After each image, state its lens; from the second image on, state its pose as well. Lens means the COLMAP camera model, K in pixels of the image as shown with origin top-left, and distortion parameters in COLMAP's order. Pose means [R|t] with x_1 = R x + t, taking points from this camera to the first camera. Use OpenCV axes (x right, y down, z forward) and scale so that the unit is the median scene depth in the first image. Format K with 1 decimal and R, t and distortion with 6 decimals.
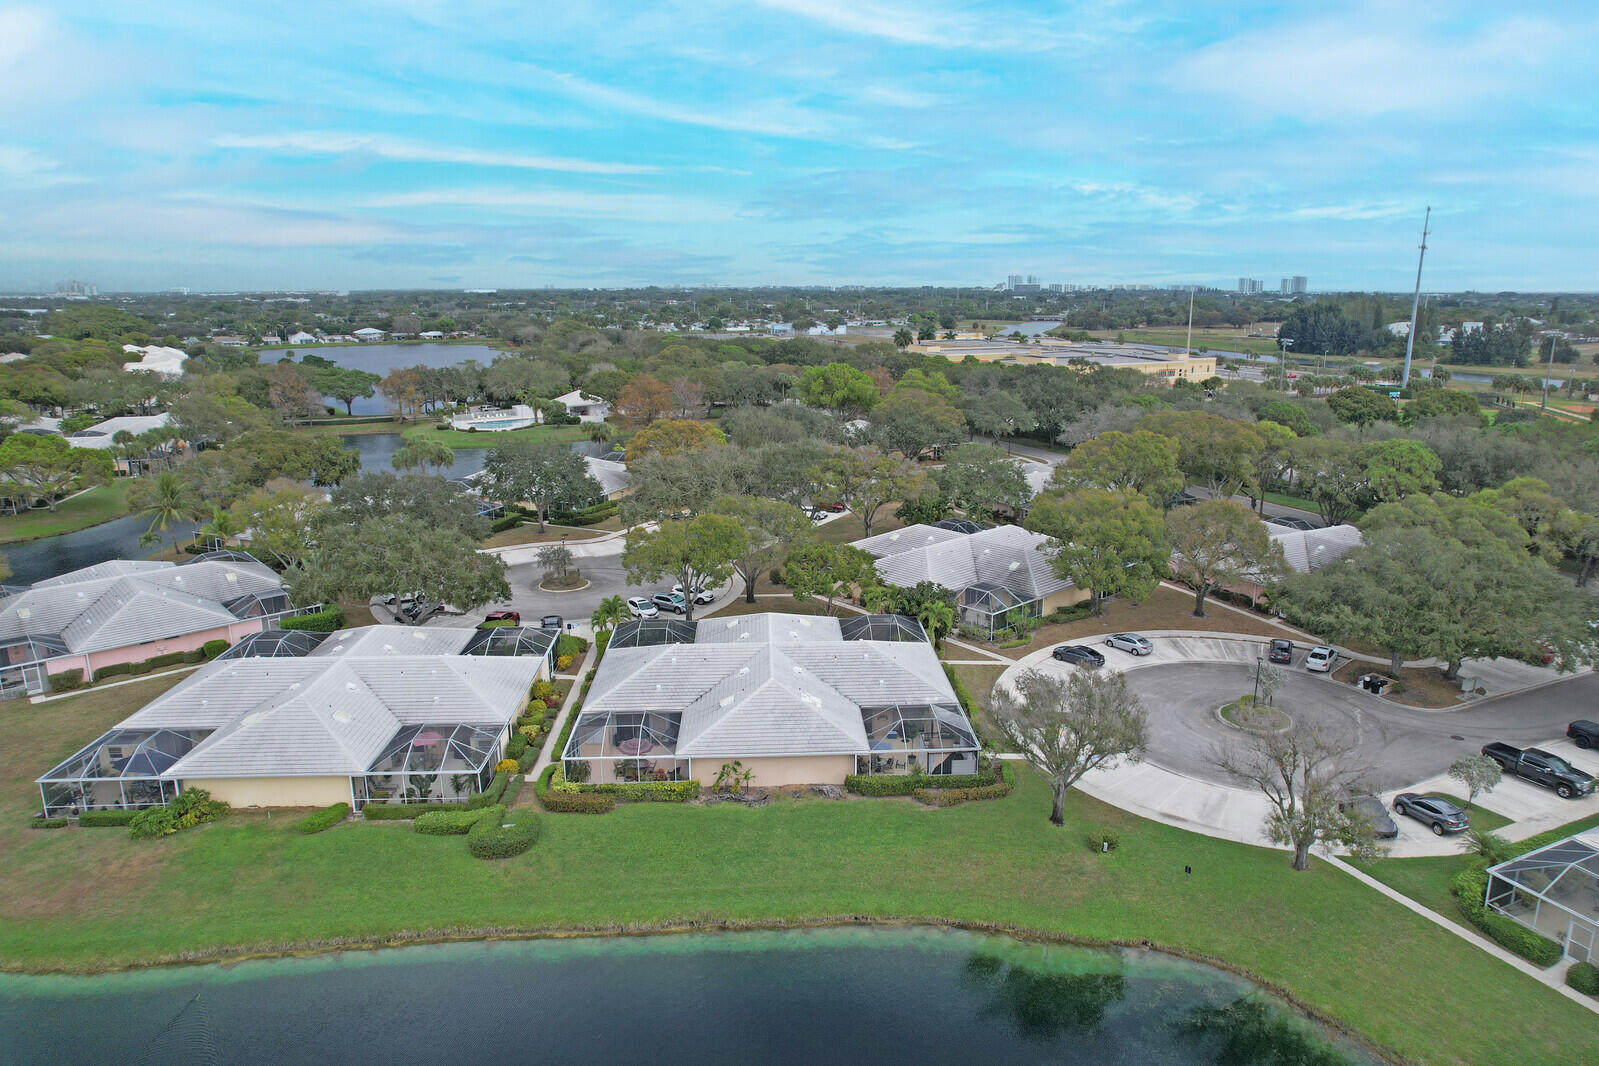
lens RADIAL K [[1018.9, 0, 813.7], [0, 1018.9, 534.7], [0, 0, 1]] dist [-0.076615, 0.069055]
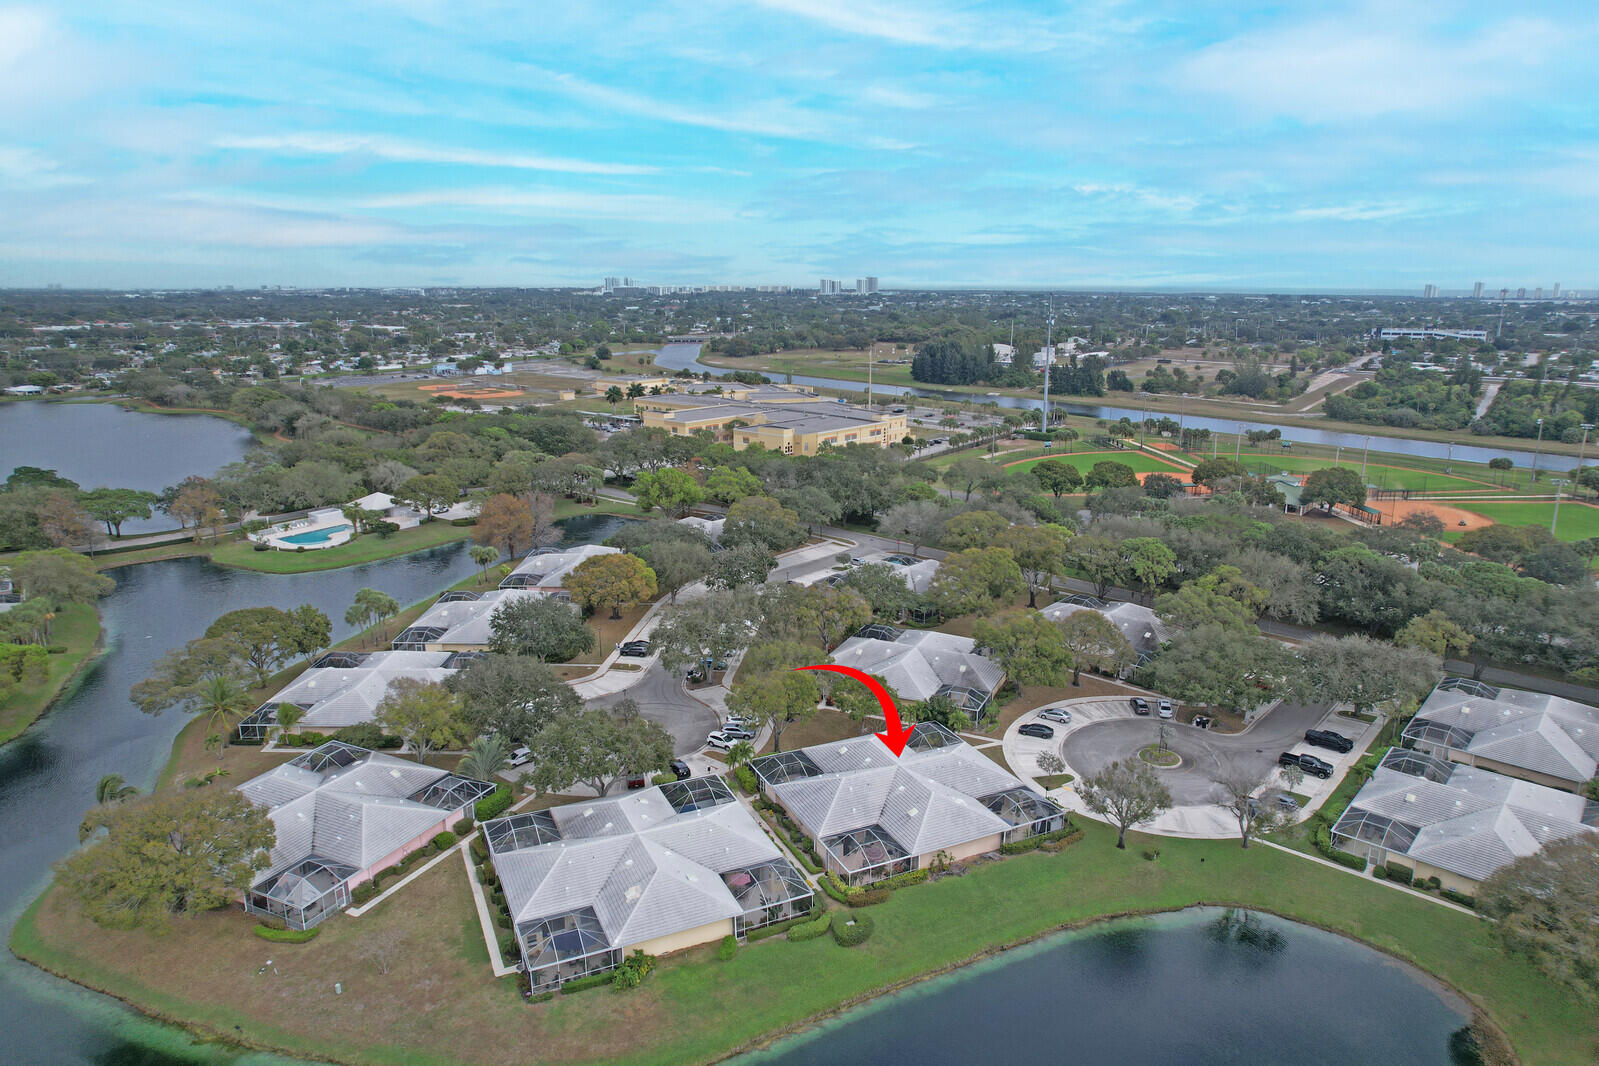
lens RADIAL K [[1018.9, 0, 813.7], [0, 1018.9, 534.7], [0, 0, 1]] dist [-0.076615, 0.069055]
pose [[0.923604, -0.090713, 0.372459, -0.812255], [0.088779, 0.995800, 0.022379, -0.328173], [-0.372925, 0.012398, 0.927779, -0.420170]]
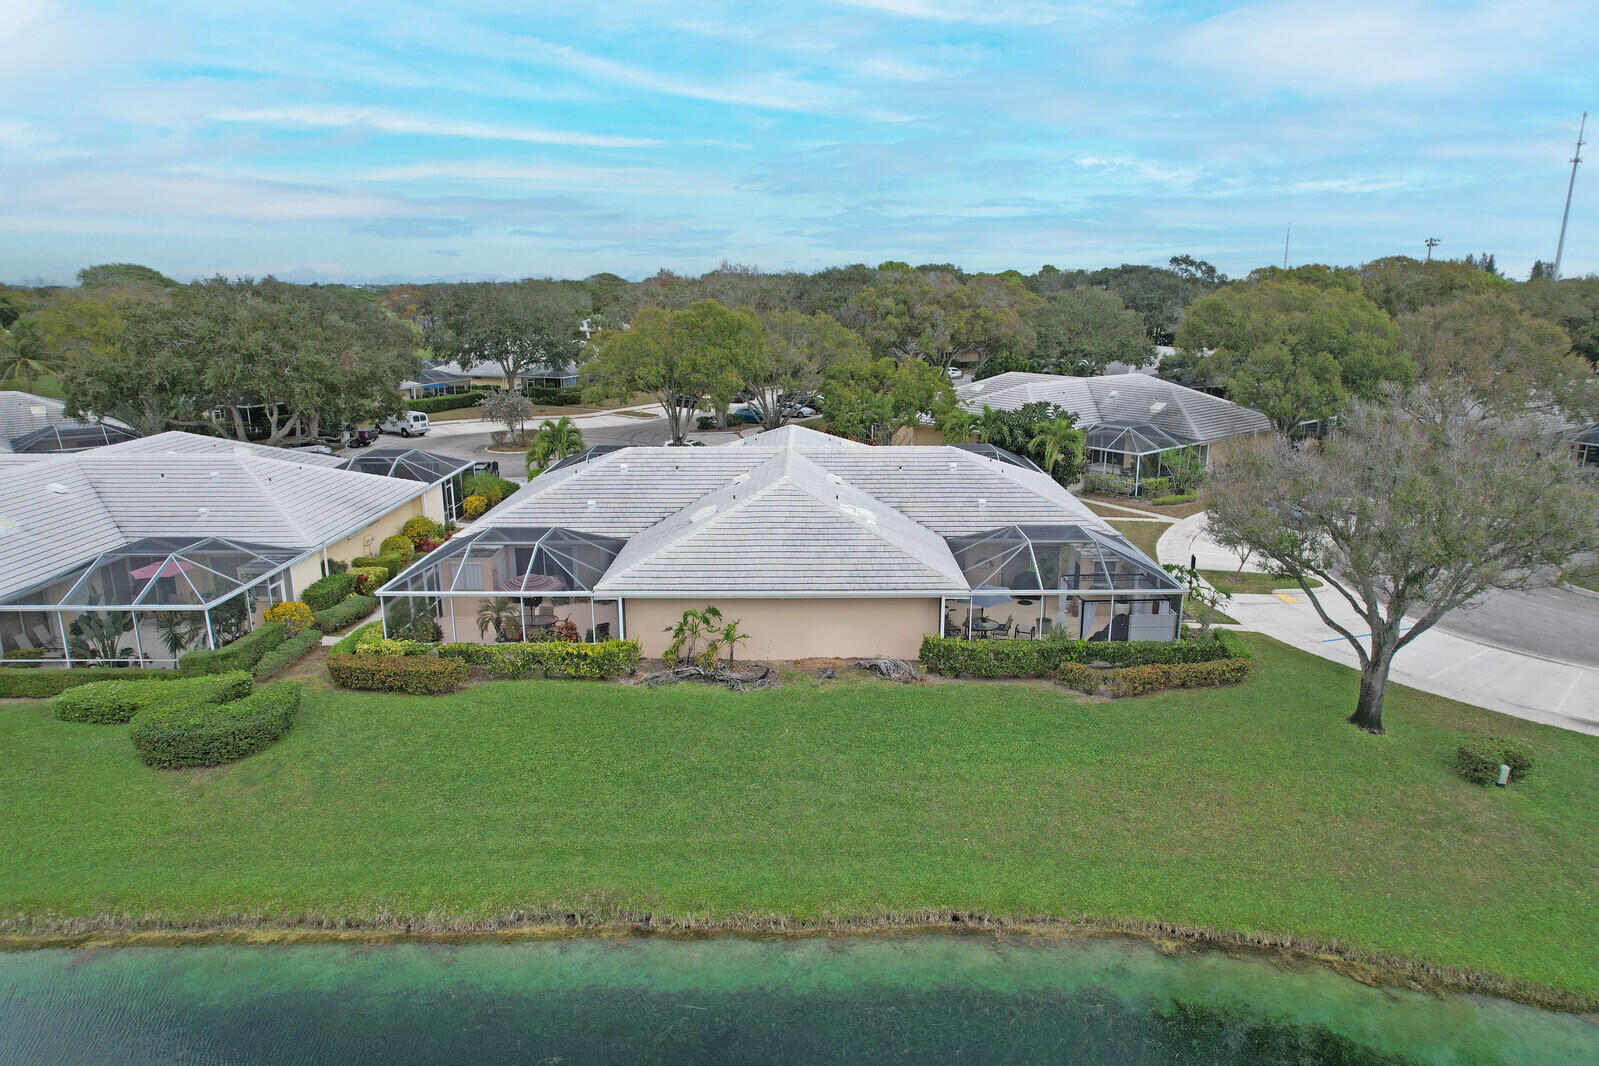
lens RADIAL K [[1018.9, 0, 813.7], [0, 1018.9, 534.7], [0, 0, 1]] dist [-0.076615, 0.069055]
pose [[0.998694, 0.010648, -0.049975, 0.001558], [-0.010568, 0.999942, 0.001865, 0.183188], [0.049992, -0.001334, 0.998749, 0.480351]]
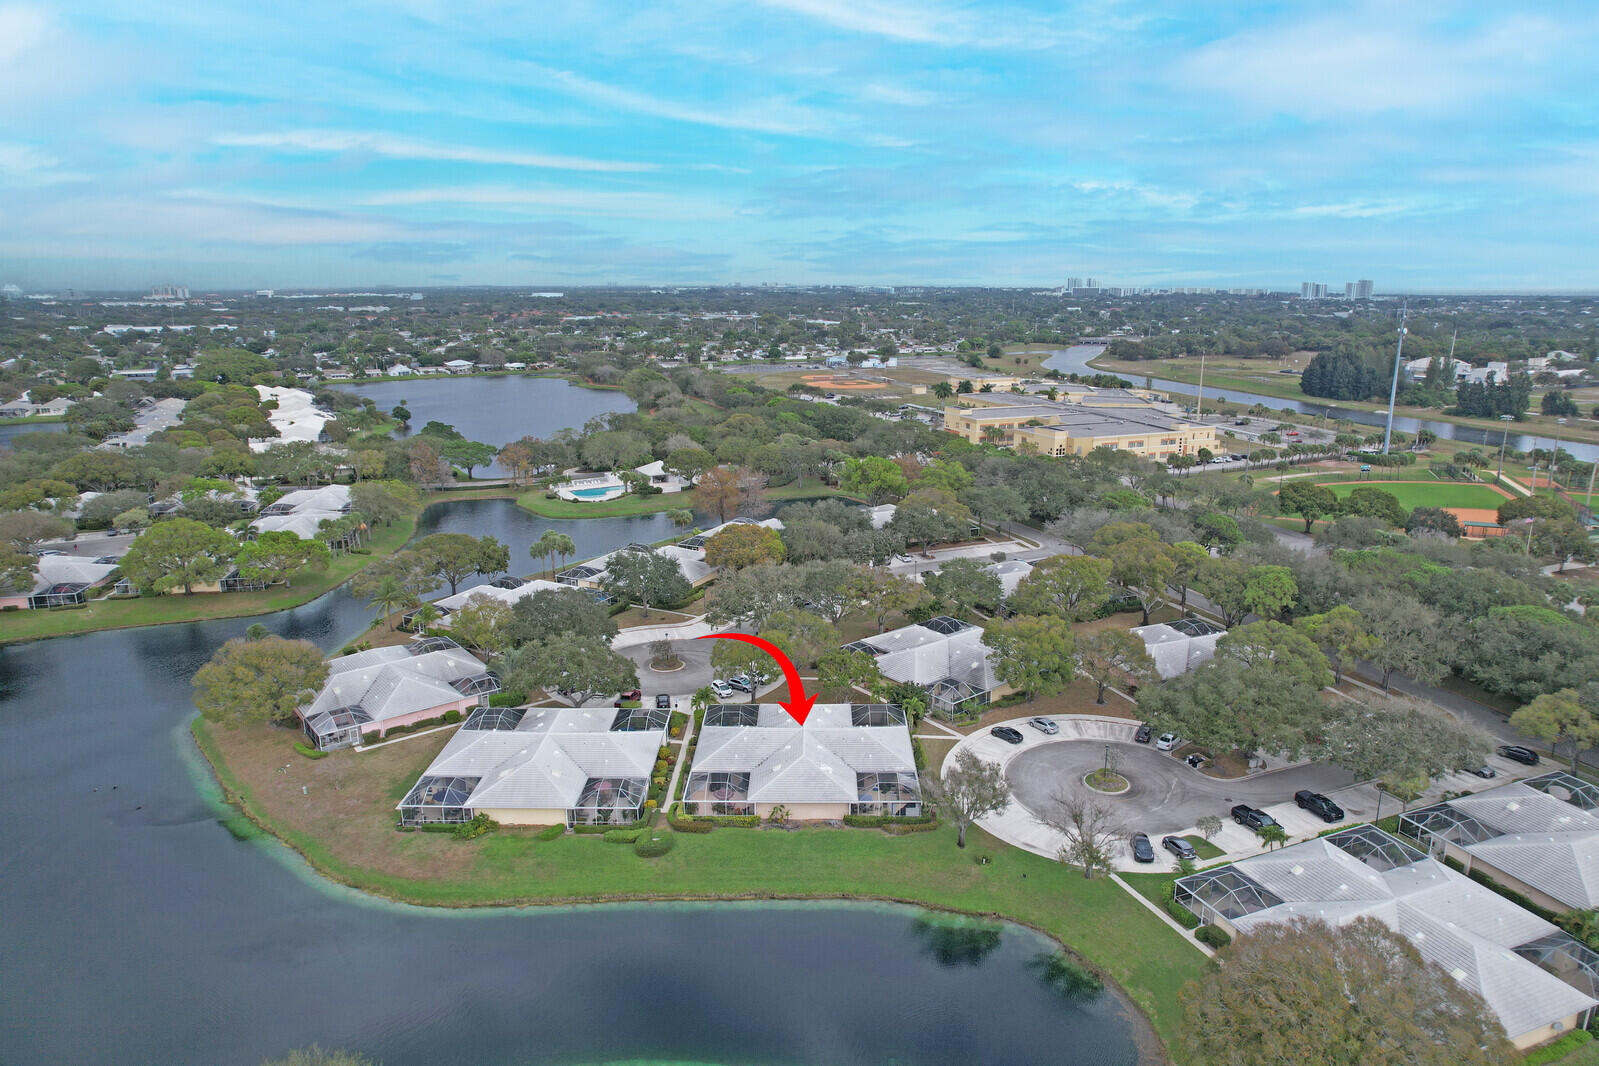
lens RADIAL K [[1018.9, 0, 813.7], [0, 1018.9, 534.7], [0, 0, 1]] dist [-0.076615, 0.069055]
pose [[0.998342, 0.014462, -0.055717, 0.068898], [-0.014196, 0.999886, 0.005167, -0.250031], [0.055785, -0.004367, 0.998433, -0.732069]]
